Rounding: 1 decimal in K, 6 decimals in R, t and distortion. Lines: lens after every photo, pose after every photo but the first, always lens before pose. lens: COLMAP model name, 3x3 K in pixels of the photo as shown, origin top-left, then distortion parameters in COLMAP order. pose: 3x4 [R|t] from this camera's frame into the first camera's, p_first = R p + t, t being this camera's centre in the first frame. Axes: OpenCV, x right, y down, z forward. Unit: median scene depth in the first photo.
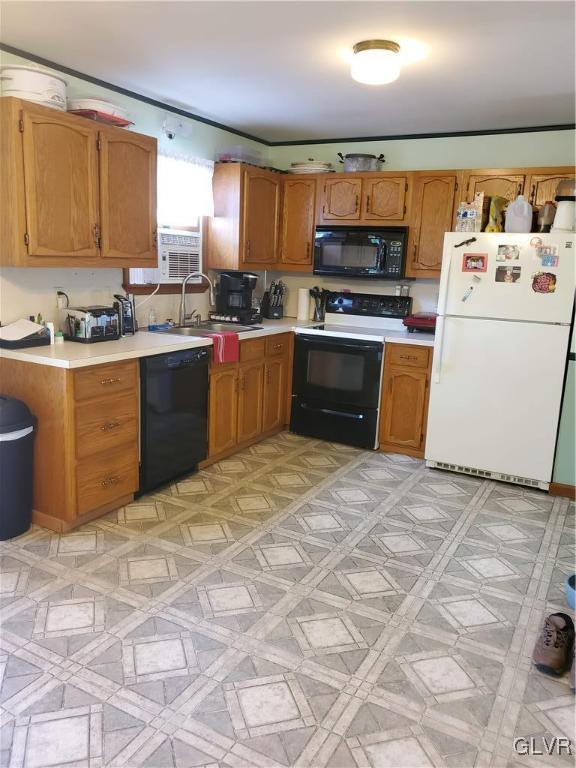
lens RADIAL K [[599.2, 0, 287.2], [0, 599.2, 383.7], [0, 0, 1]] dist [0.015829, -0.003118]
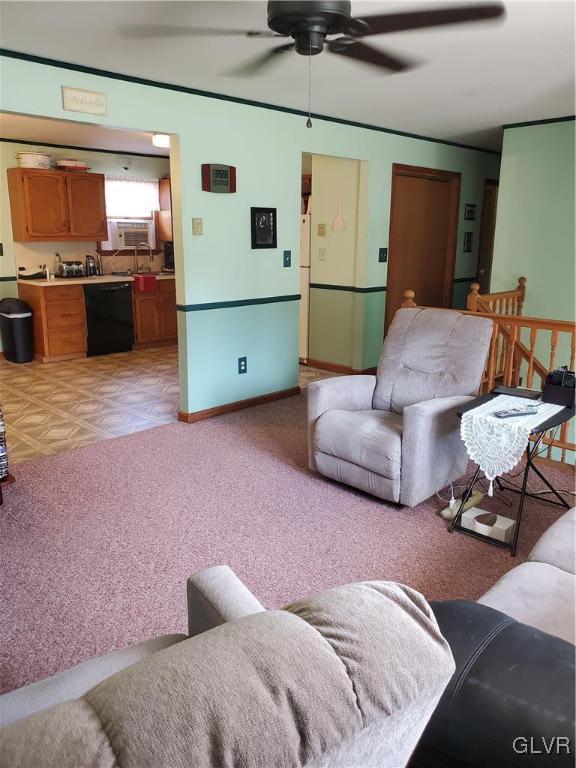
lens RADIAL K [[599.2, 0, 288.5], [0, 599.2, 382.8], [0, 0, 1]] dist [0.015829, -0.003118]
pose [[0.959451, 0.036092, -0.279556, 0.880060], [-0.026020, 0.998875, 0.039657, 0.167755], [0.280673, -0.030775, 0.959310, -0.689741]]
